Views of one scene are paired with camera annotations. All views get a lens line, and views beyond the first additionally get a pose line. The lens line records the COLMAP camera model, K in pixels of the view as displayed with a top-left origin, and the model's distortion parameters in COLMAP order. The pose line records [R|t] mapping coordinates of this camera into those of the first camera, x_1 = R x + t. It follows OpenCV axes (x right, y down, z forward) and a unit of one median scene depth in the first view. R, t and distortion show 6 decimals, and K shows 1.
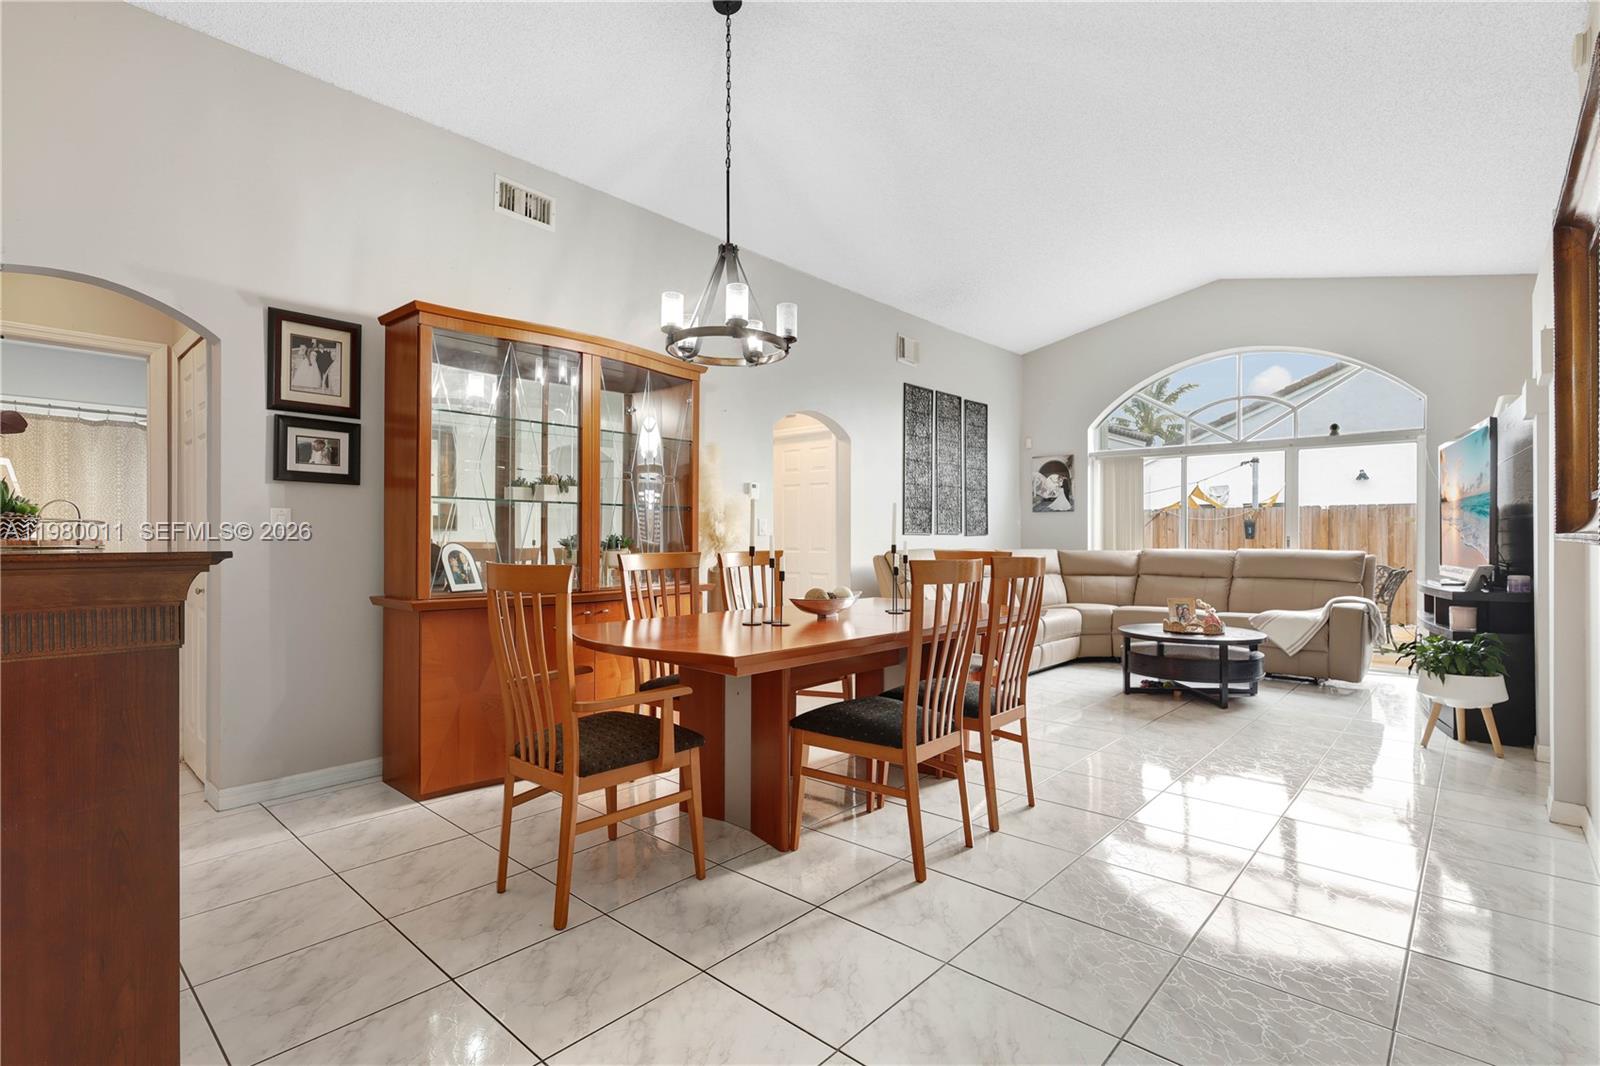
lens RADIAL K [[757.9, 0, 798.9], [0, 757.9, 539.7], [0, 0, 1]] dist [-0.000434, 0.001712]
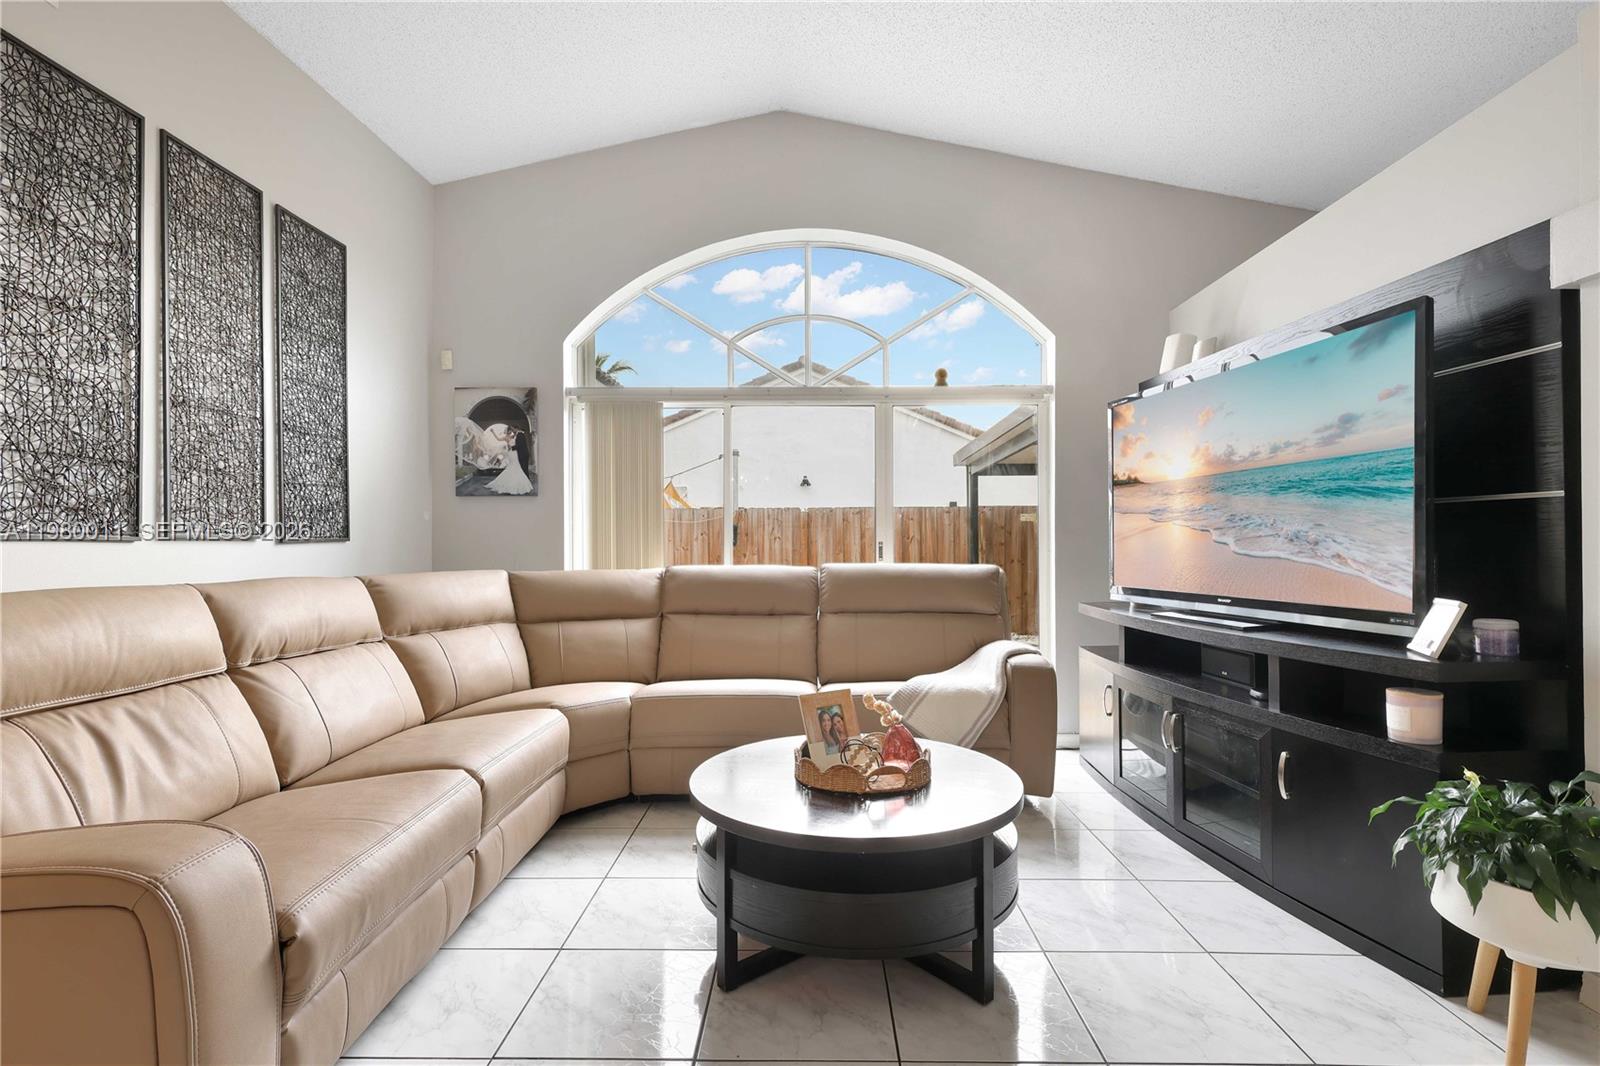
lens RADIAL K [[757.9, 0, 798.9], [0, 757.9, 539.7], [0, 0, 1]] dist [-0.000434, 0.001712]
pose [[0.754506, -0.002058, 0.656289, 0.166319], [0.009421, 0.999926, -0.007696, -0.001380], [-0.656225, 0.011989, 0.754470, 0.522035]]
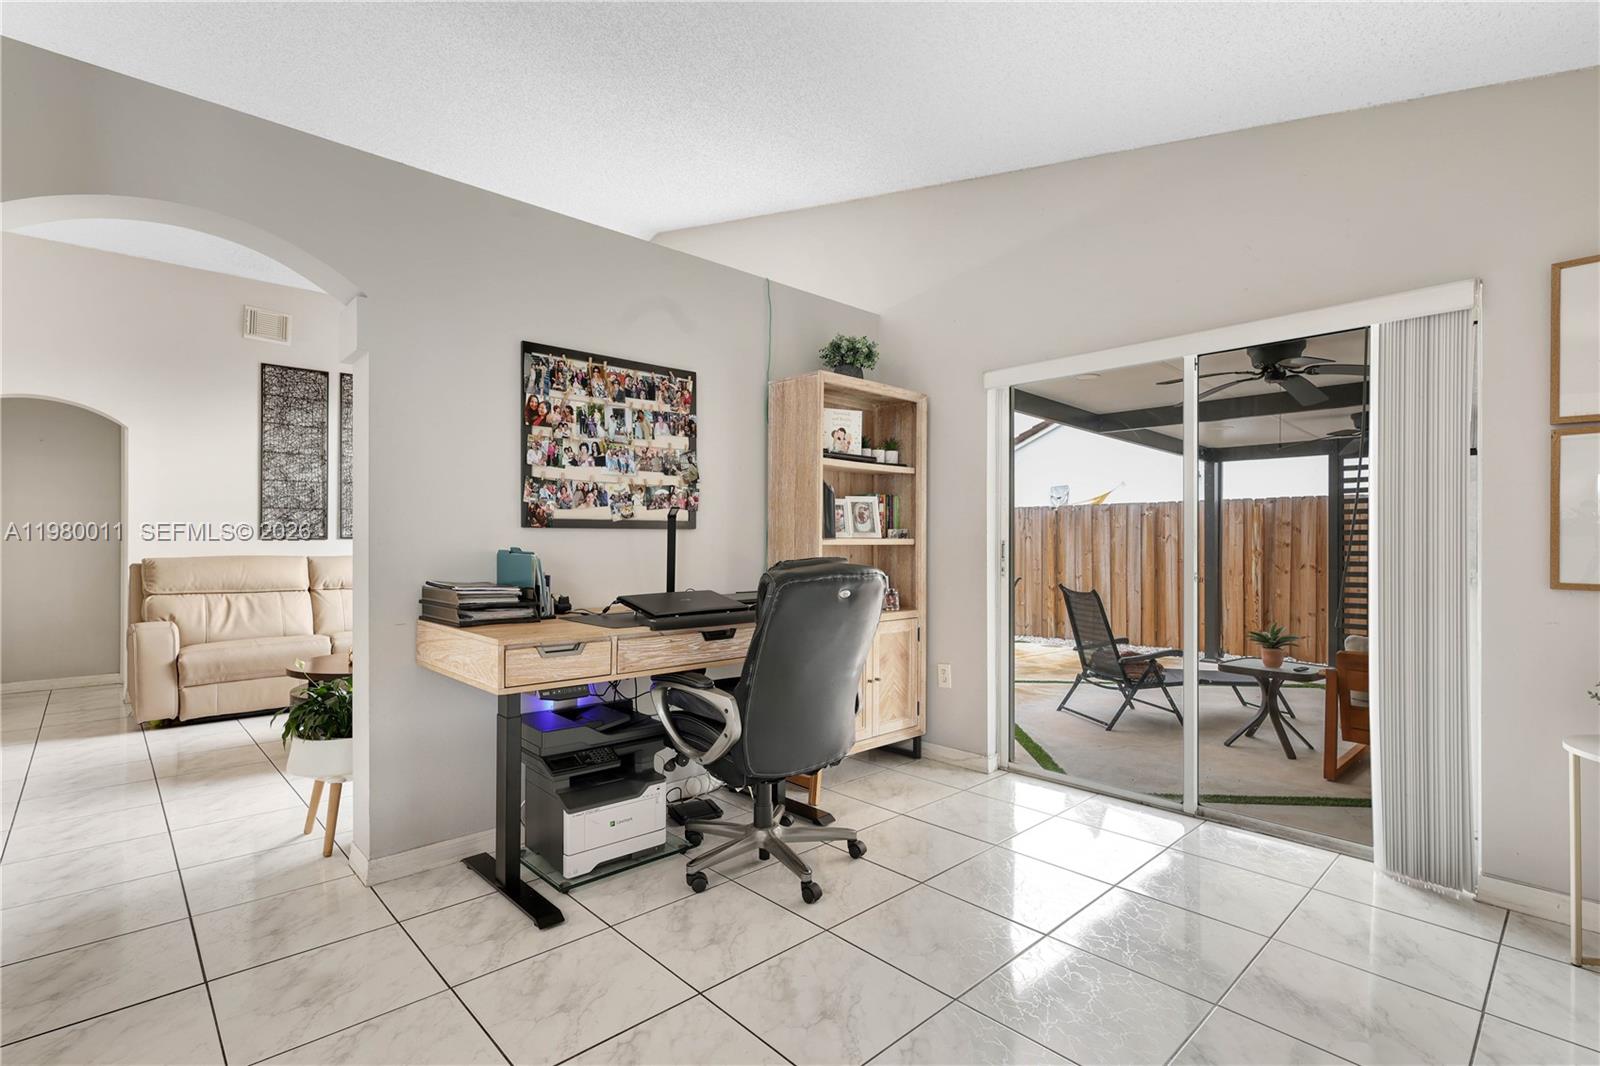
lens RADIAL K [[775.4, 0, 796.4], [0, 775.4, 536.6], [0, 0, 1]] dist [0.021766, 0.000349]
pose [[0.994864, 0.000279, -0.101222, 0.758746], [-0.001292, 0.999950, -0.009945, -0.001310], [0.101215, 0.010025, 0.994814, 0.159480]]
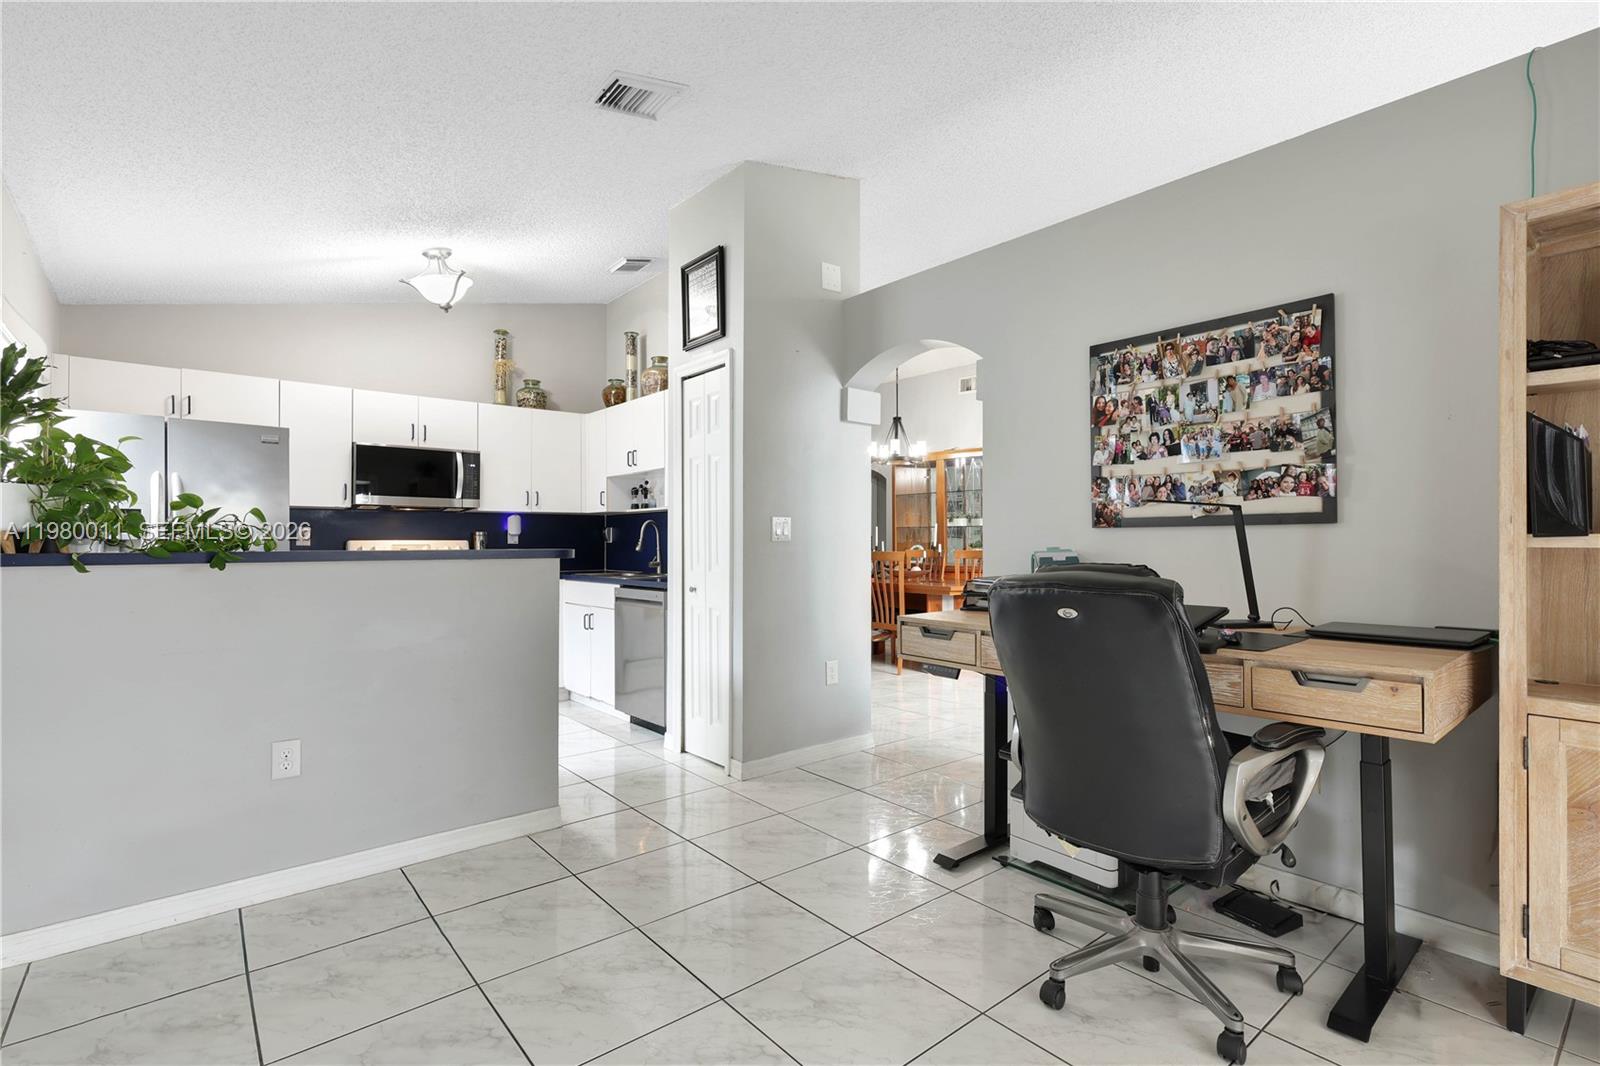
lens RADIAL K [[757.9, 0, 798.9], [0, 757.9, 539.7], [0, 0, 1]] dist [-0.000434, 0.001712]
pose [[-0.155980, -0.003834, -0.987753, 1.308881], [0.000394, 0.999992, -0.003944, -0.003402], [0.987760, -0.001004, -0.155977, 0.836324]]
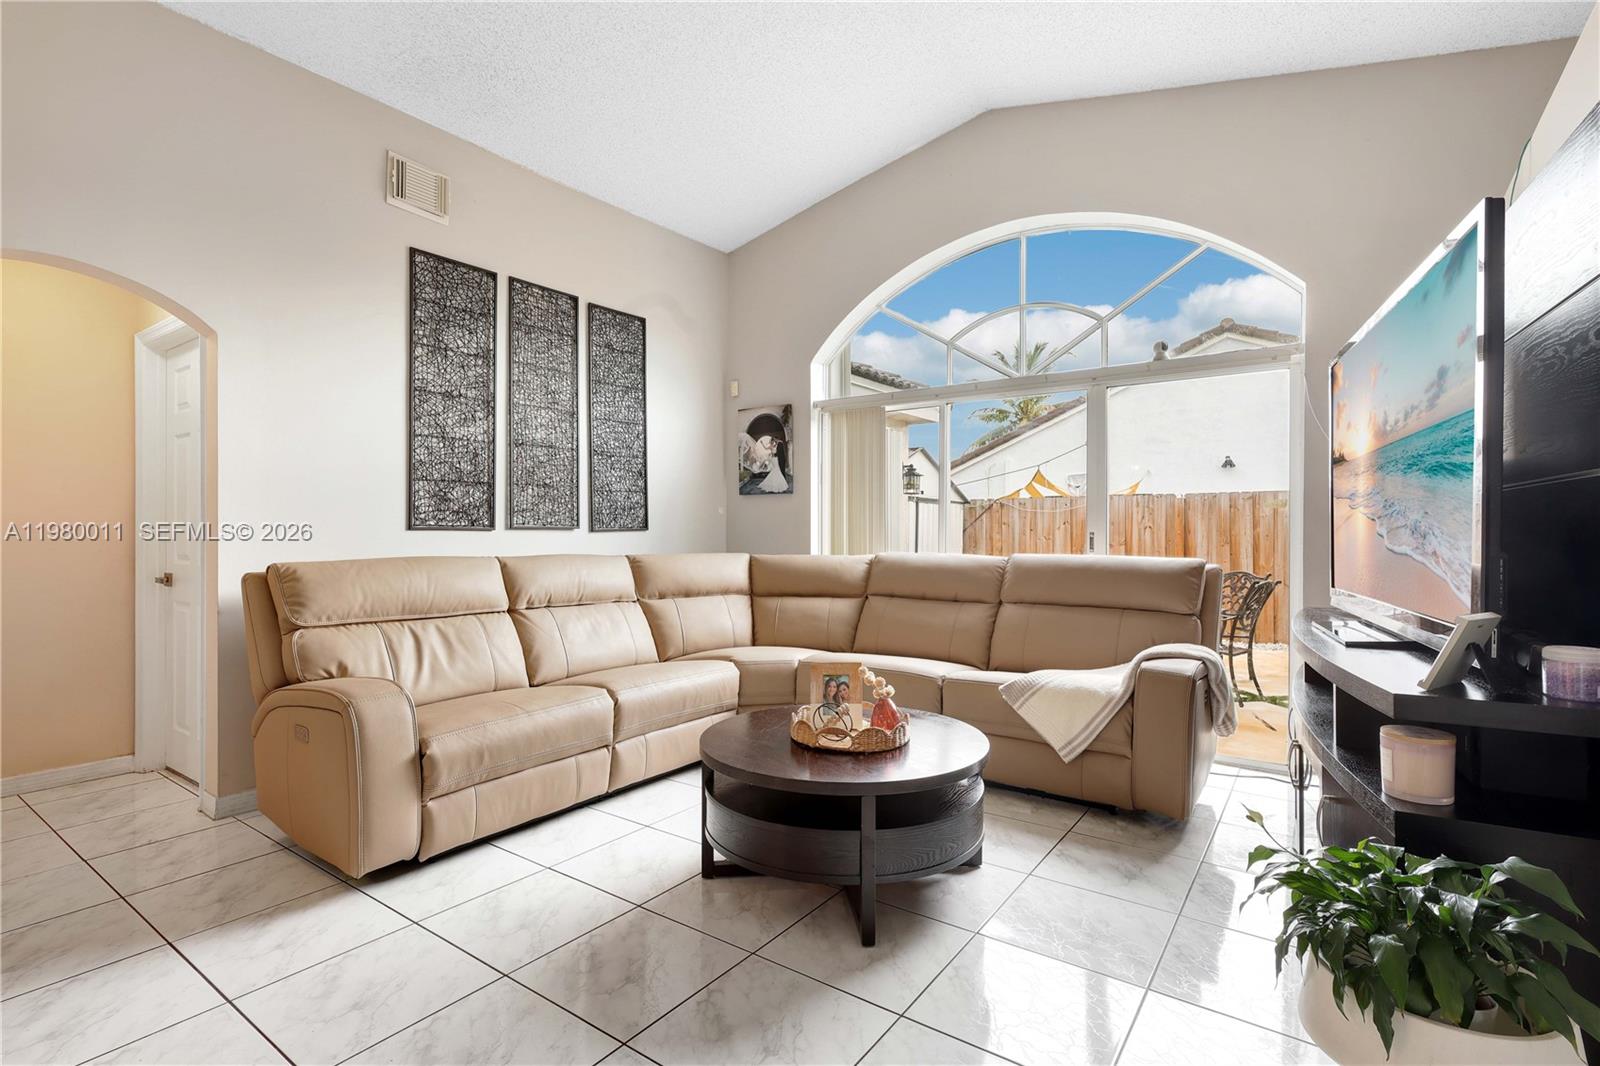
lens RADIAL K [[756.1, 0, 800.0], [0, 756.1, 533.0], [0, 0, 1]] dist [0.000369, 0.000876]
pose [[0.993532, -0.001941, 0.113533, 0.320061], [0.002489, 0.999986, -0.004682, -0.001040], [-0.113522, 0.004934, 0.993523, 0.396332]]
